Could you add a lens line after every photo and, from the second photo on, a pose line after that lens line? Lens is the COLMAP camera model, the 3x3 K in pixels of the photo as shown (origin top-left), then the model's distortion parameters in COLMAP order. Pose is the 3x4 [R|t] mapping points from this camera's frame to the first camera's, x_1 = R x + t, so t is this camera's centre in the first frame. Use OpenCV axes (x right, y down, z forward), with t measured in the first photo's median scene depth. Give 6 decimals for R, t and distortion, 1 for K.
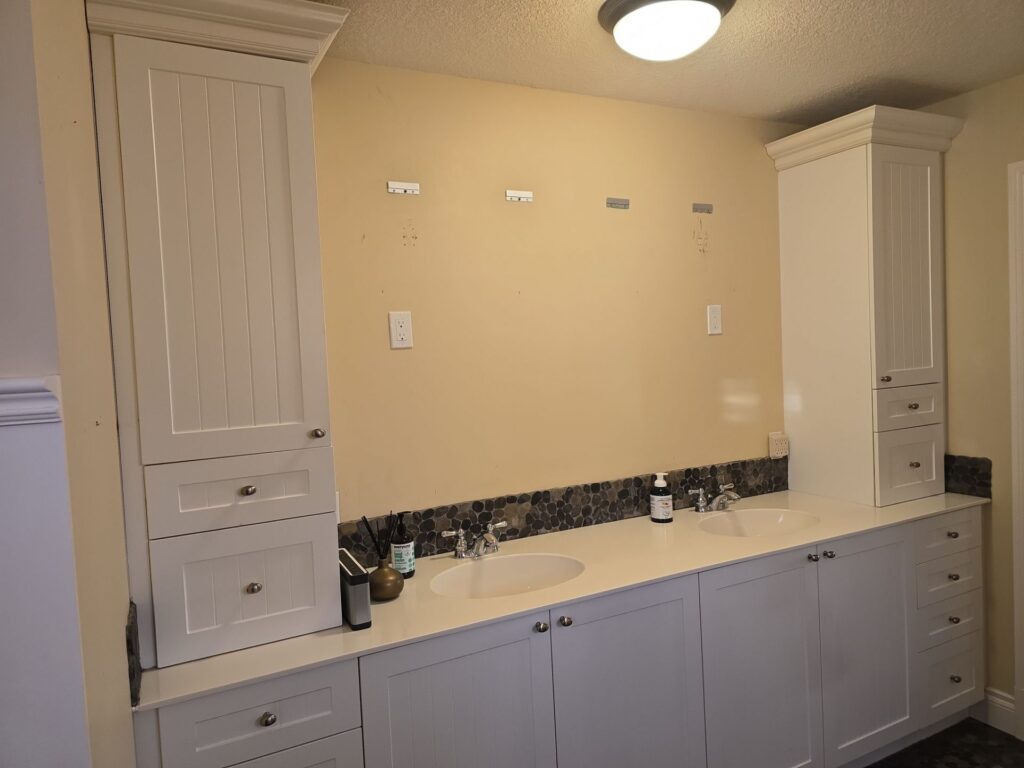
lens RADIAL K [[687.5, 0, 517.3], [0, 687.5, 384.1], [0, 0, 1]] dist [0.058764, -0.037602]
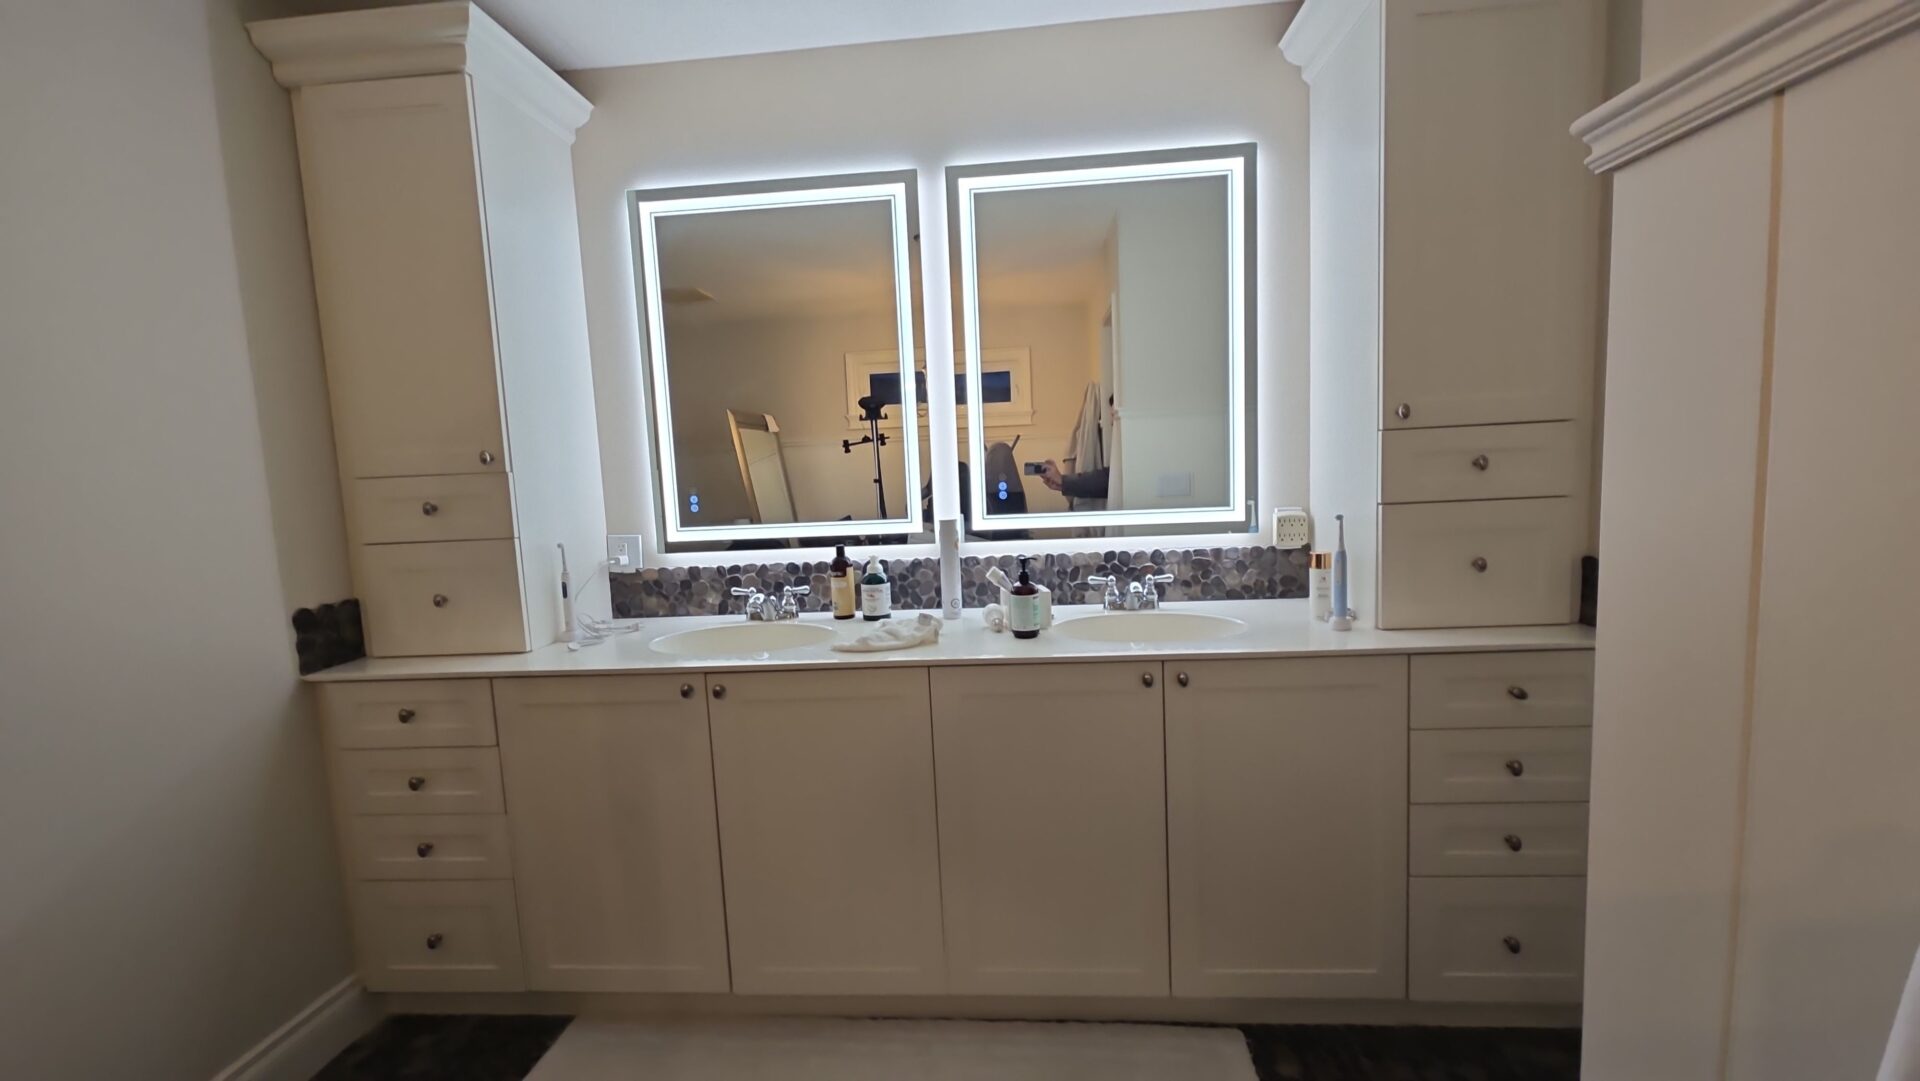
lens RADIAL K [[788.7, 0, 953.1], [0, 788.7, 542.0], [0, 0, 1]] dist [0.012756, 0.000765]
pose [[0.847467, 0.059678, -0.527483, 0.566449], [-0.018070, 0.996328, 0.083691, 0.051728], [0.530540, -0.061394, 0.845434, 0.240611]]
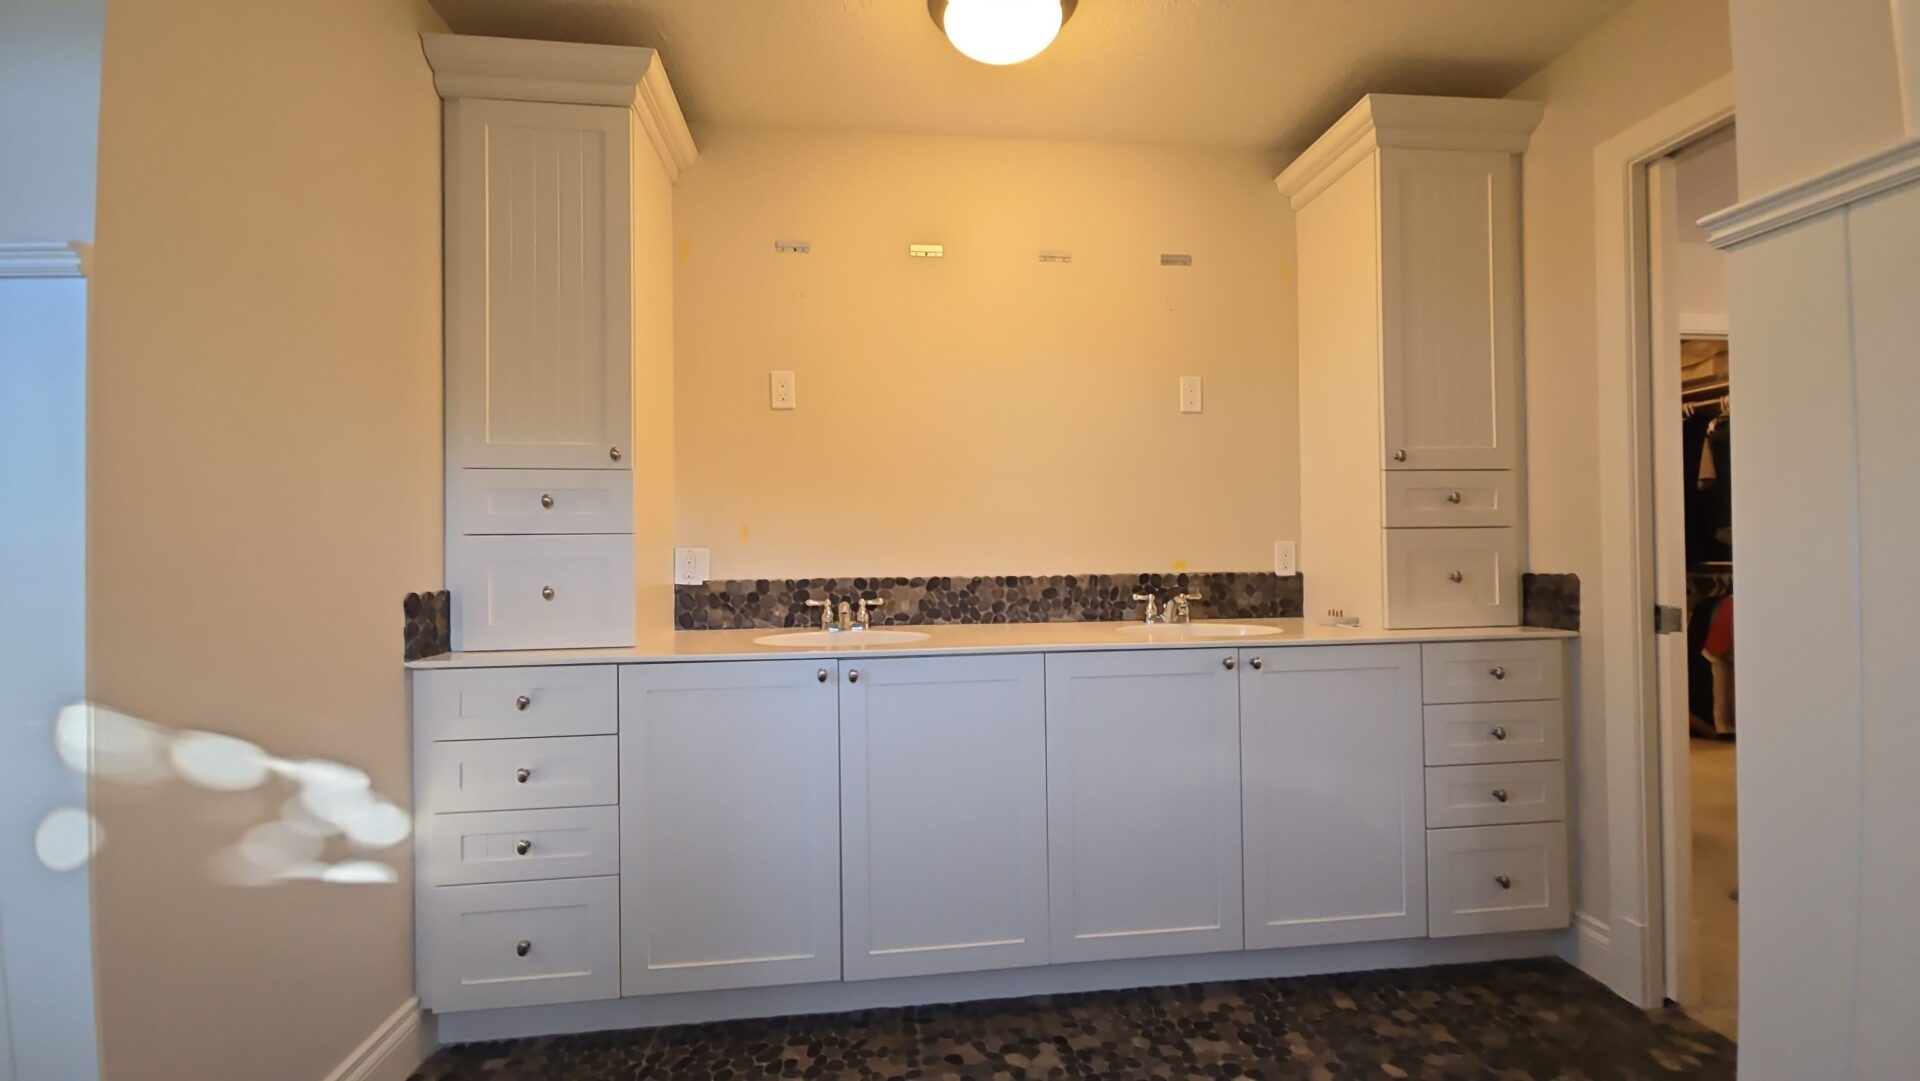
lens RADIAL K [[788.7, 0, 953.8], [0, 788.7, 541.4], [0, 0, 1]] dist [0.012756, 0.000765]
pose [[0.935365, 0.031827, -0.352249, 0.383634], [-0.049548, 0.997913, -0.041406, 0.141873], [0.350196, 0.056183, 0.934990, 0.045978]]
